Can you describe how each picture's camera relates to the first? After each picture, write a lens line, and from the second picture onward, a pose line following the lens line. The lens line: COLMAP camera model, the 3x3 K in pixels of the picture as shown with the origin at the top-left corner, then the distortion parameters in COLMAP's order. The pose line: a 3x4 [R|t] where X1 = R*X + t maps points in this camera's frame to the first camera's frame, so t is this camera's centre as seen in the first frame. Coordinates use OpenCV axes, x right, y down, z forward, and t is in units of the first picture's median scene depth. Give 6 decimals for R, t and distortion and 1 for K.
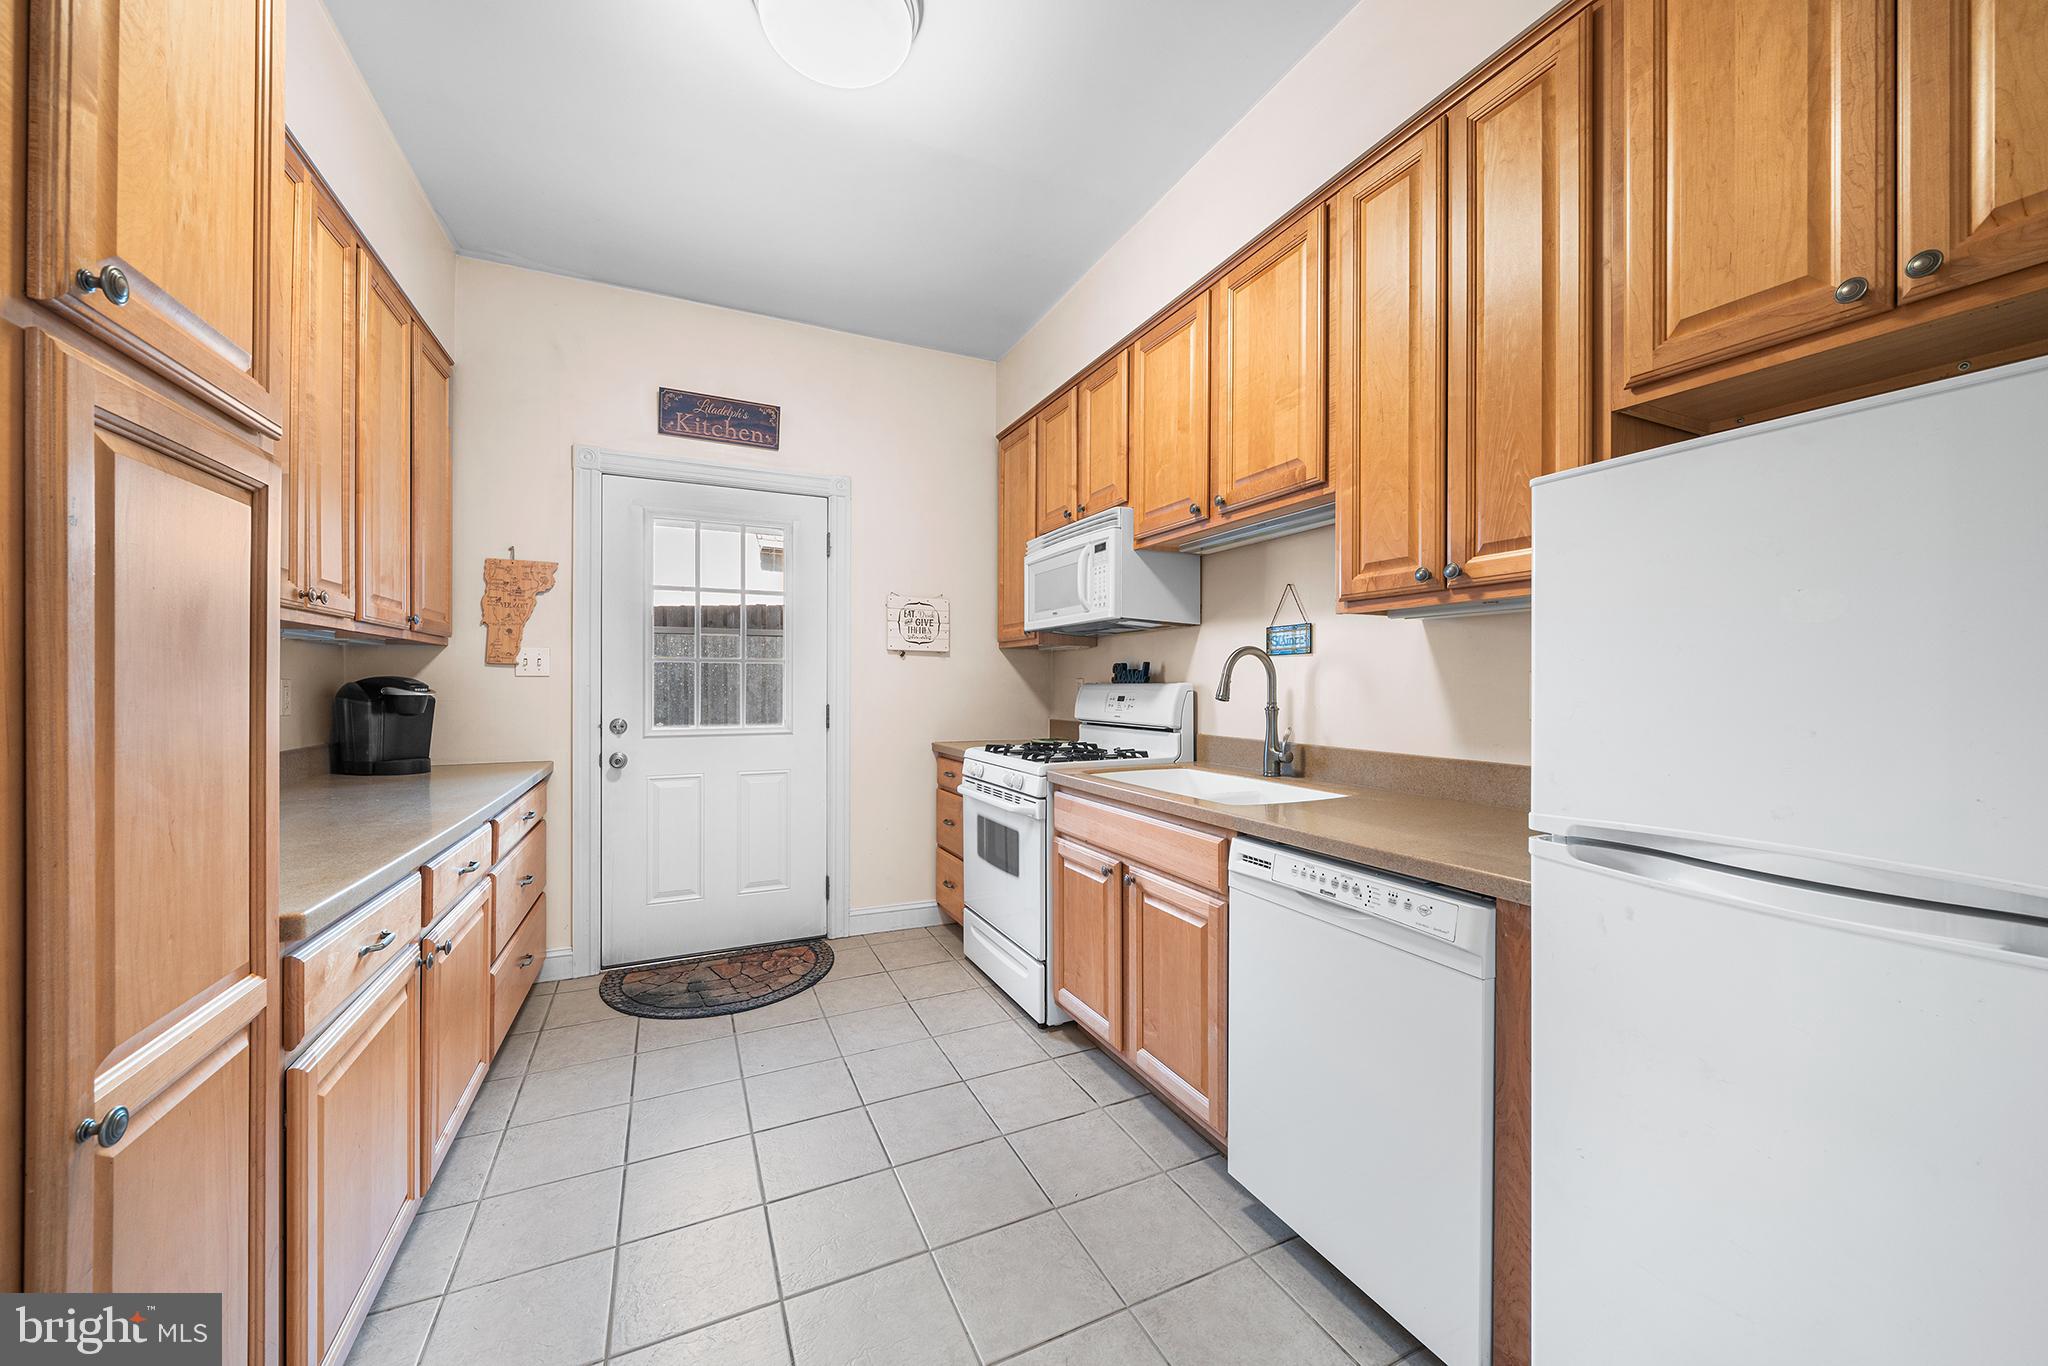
lens RADIAL K [[758.9, 0, 1026.2], [0, 758.9, 688.2], [0, 0, 1]] dist [0.000396, -0.002040]
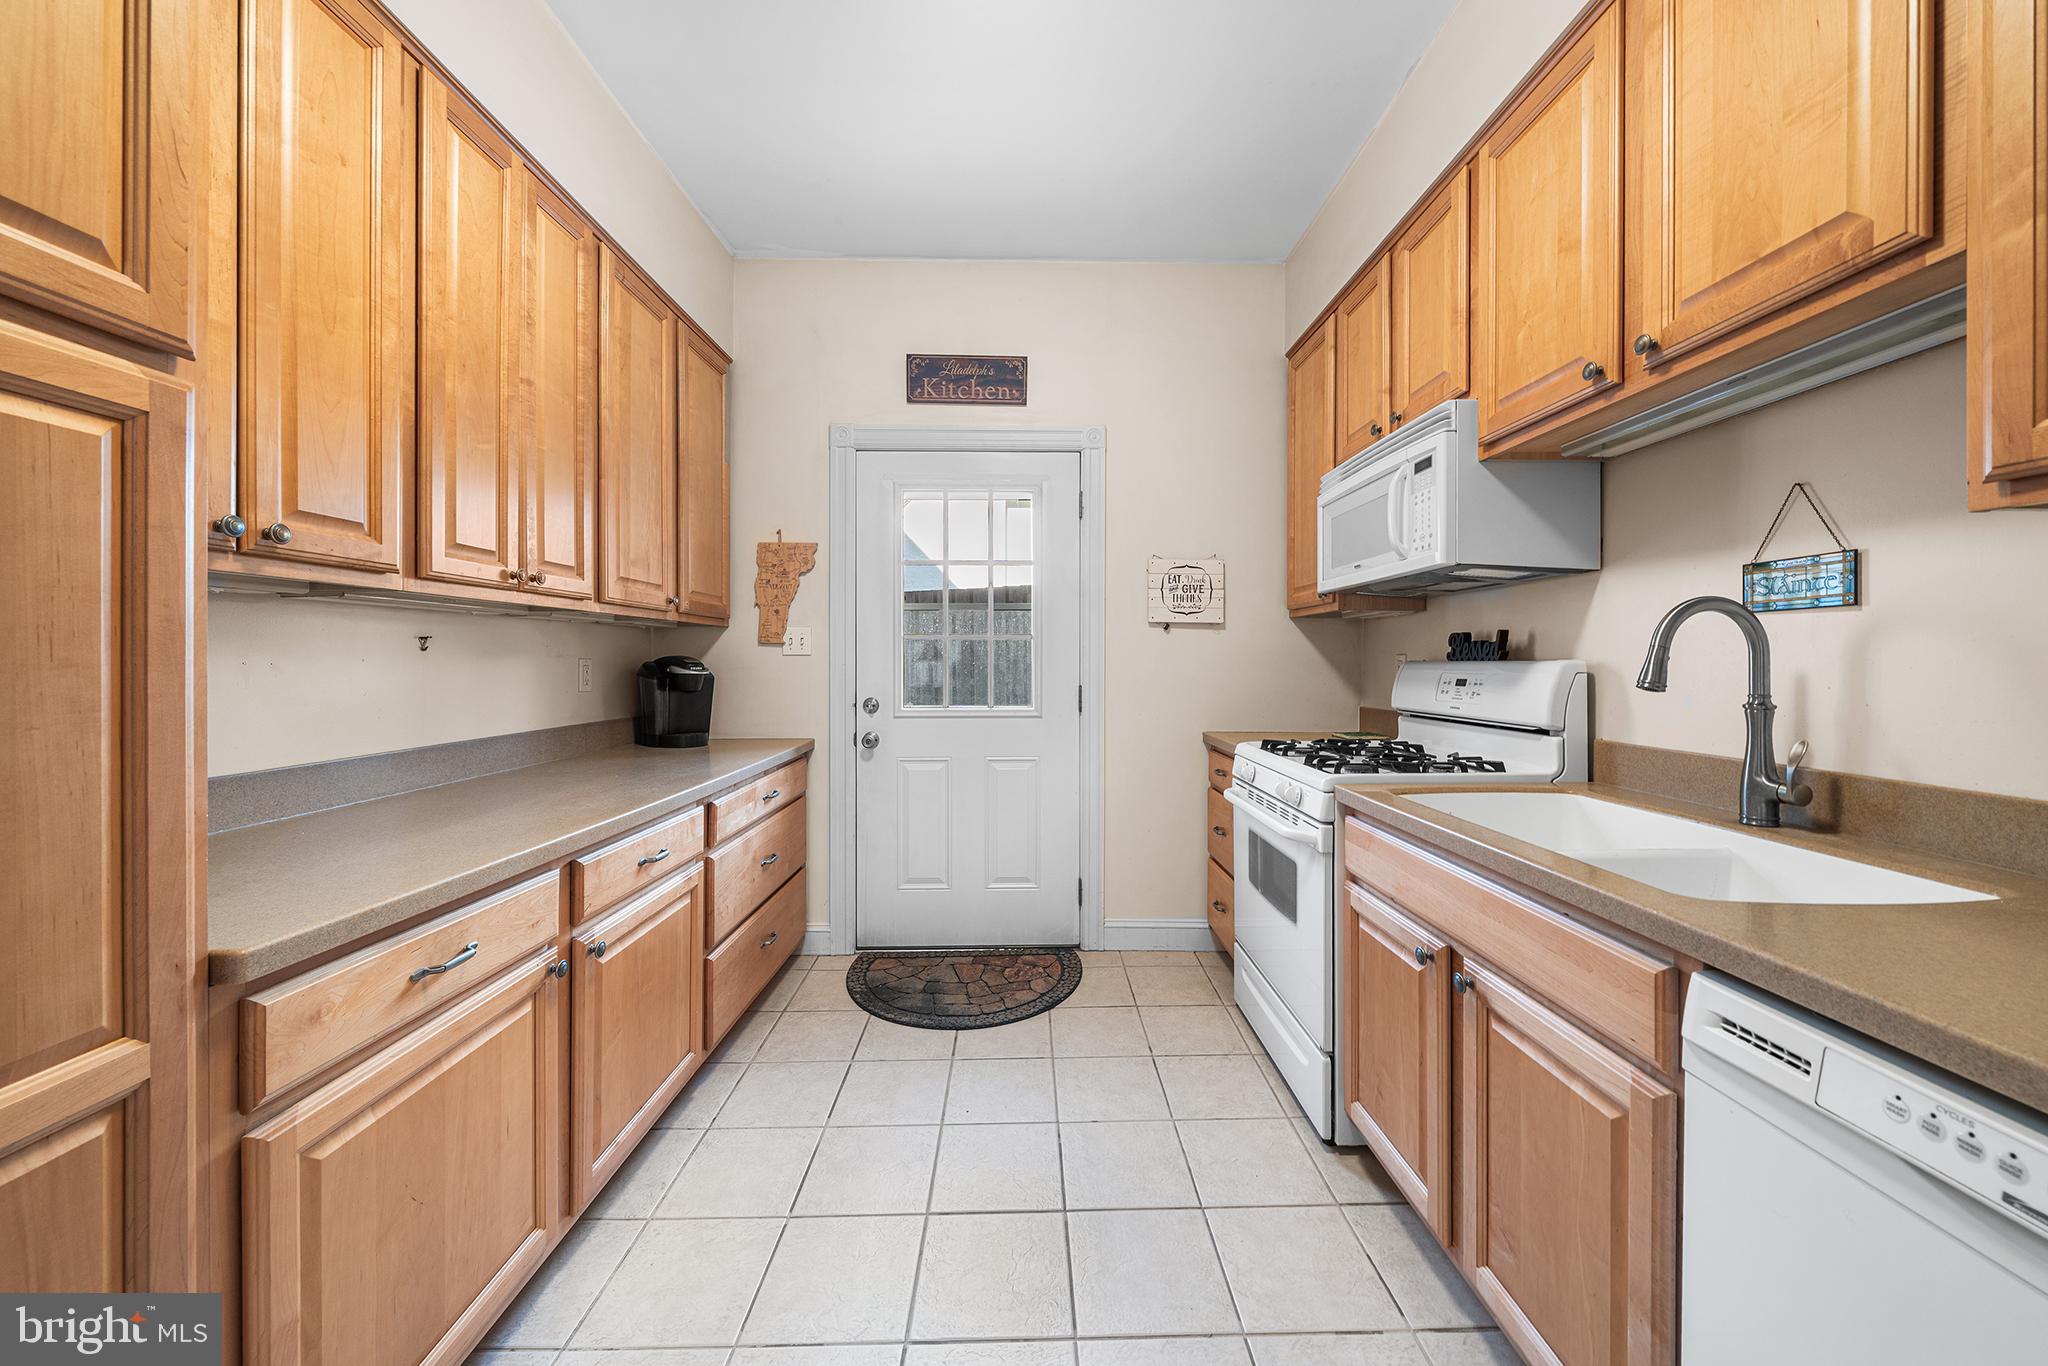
lens RADIAL K [[730.8, 0, 1028.3], [0, 730.8, 665.4], [0, 0, 1]] dist [-0.004033, -0.000283]
pose [[0.909424, 0.000484, -0.415871, 0.044953], [-0.000534, 1.000000, -0.000004, -0.002188], [0.415871, 0.000226, 0.909424, 0.233945]]
